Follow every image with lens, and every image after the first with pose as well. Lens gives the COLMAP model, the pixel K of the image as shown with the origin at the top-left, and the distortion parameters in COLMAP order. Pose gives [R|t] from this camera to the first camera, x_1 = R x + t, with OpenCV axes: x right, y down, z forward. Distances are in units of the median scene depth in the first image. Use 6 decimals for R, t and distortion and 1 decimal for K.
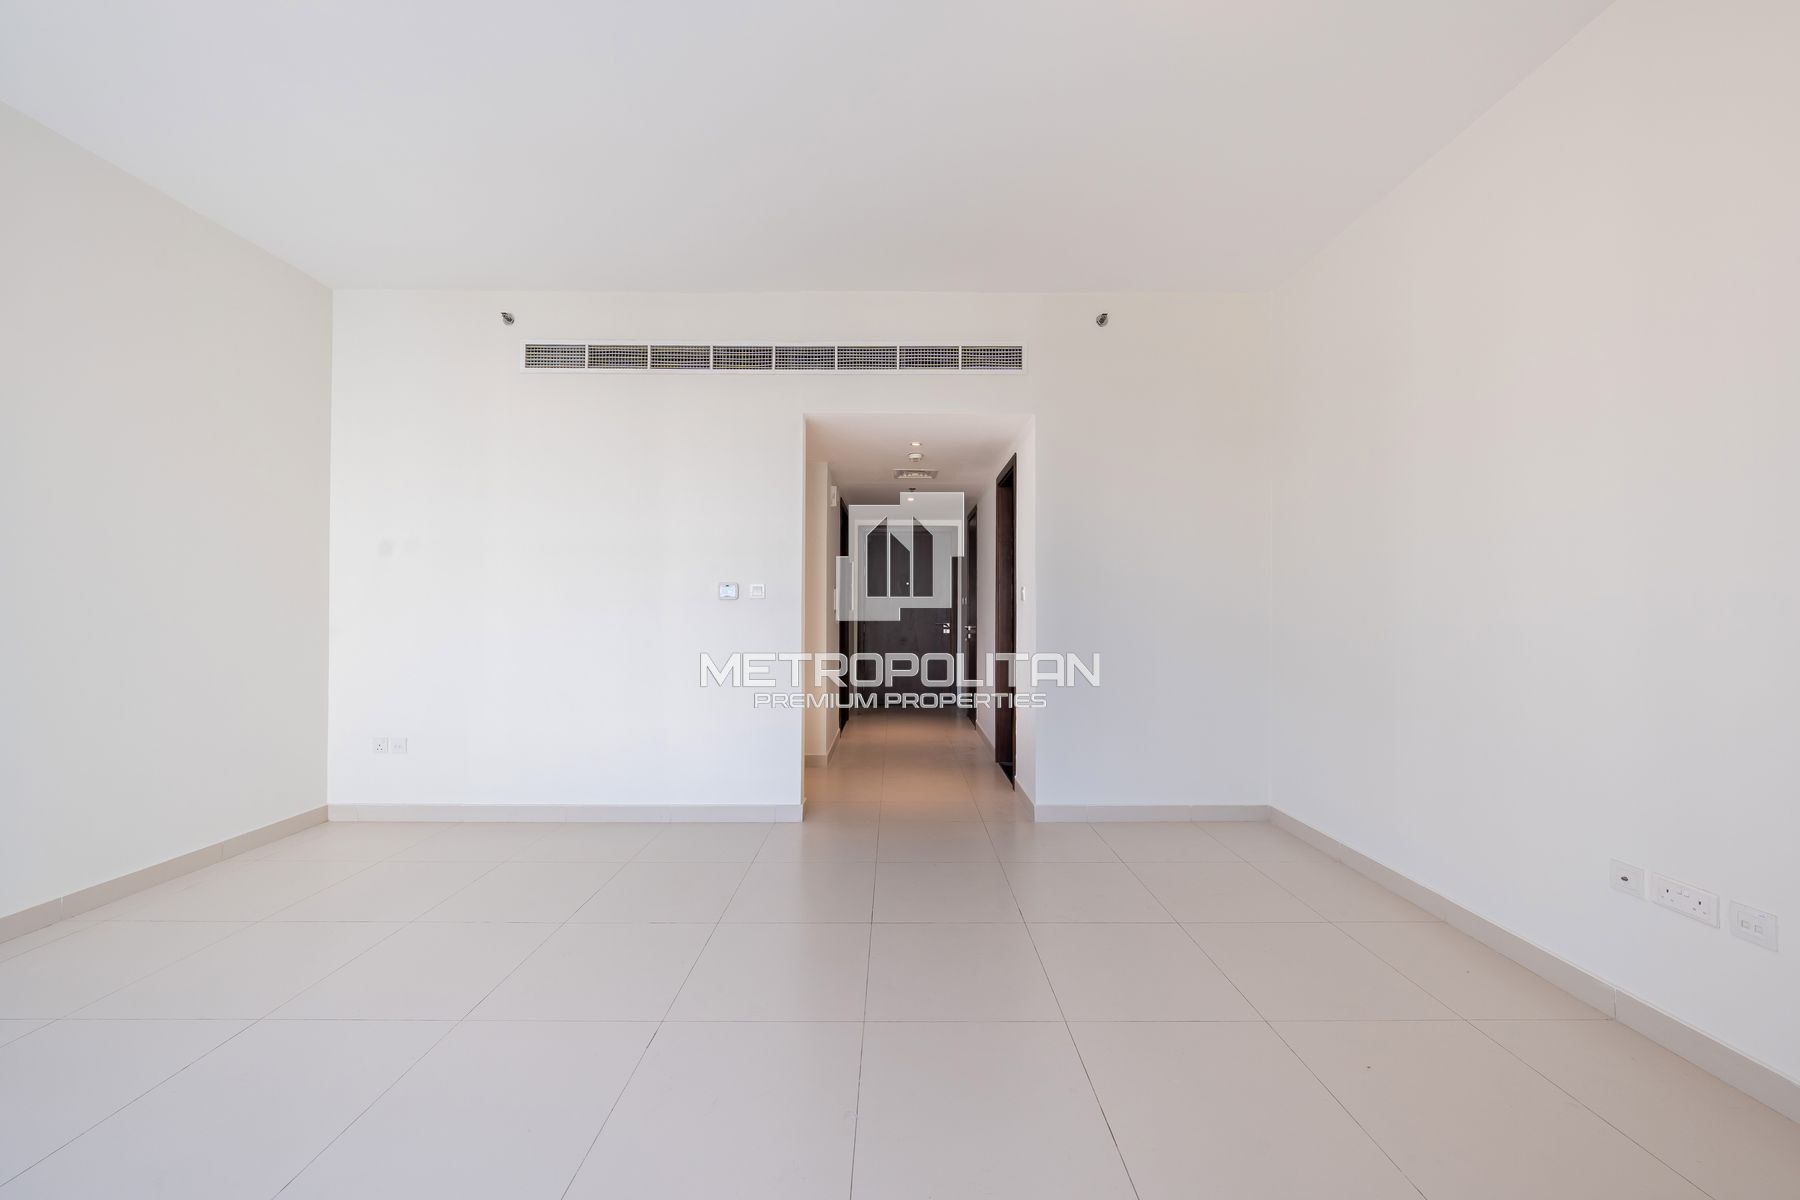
lens RADIAL K [[624.0, 0, 900.0], [0, 624.0, 600.0], [0, 0, 1]] dist [-0.000143, -0.000056]
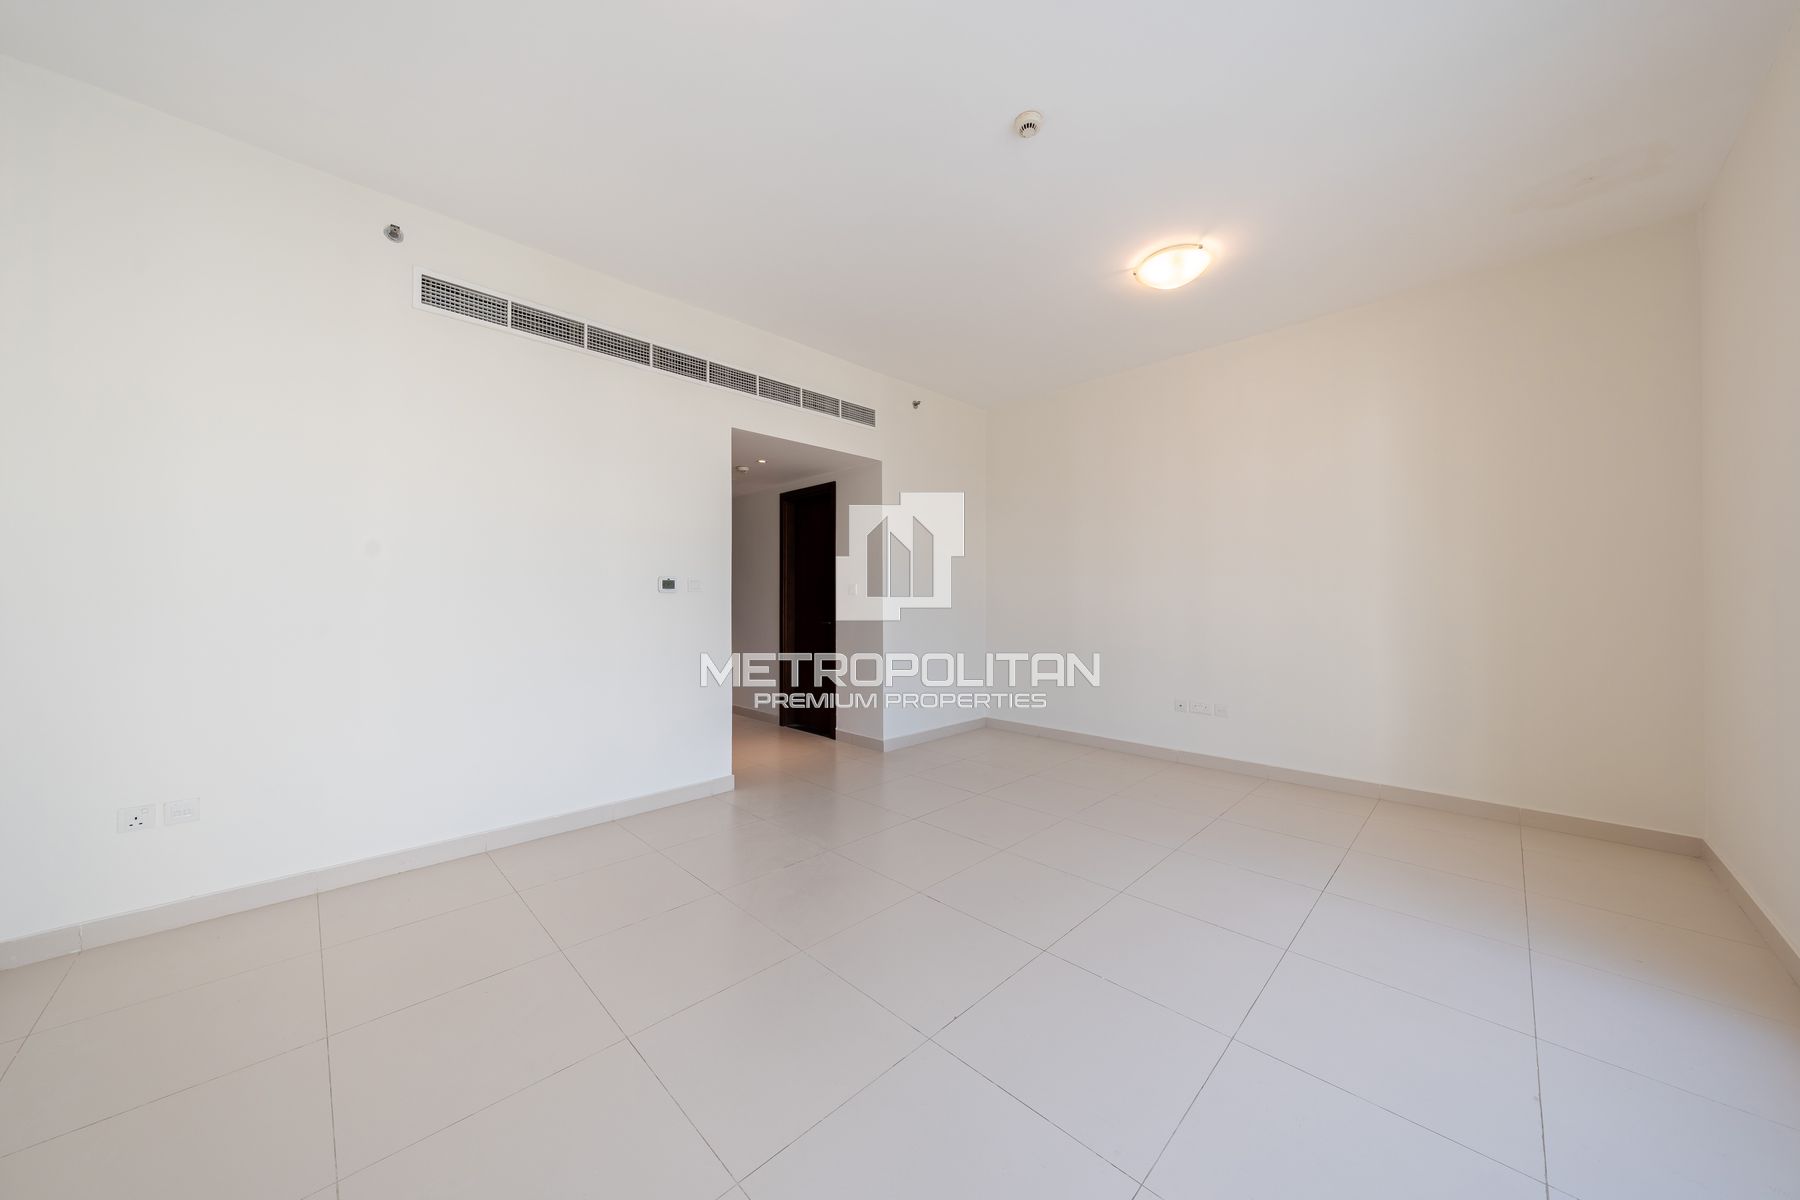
lens RADIAL K [[624.0, 0, 900.0], [0, 624.0, 600.0], [0, 0, 1]] dist [-0.000143, -0.000056]
pose [[0.698209, -0.003536, 0.715885, -0.751588], [-0.002438, 0.999970, 0.007317, 0.002177], [-0.715890, -0.006854, 0.698180, -0.003892]]
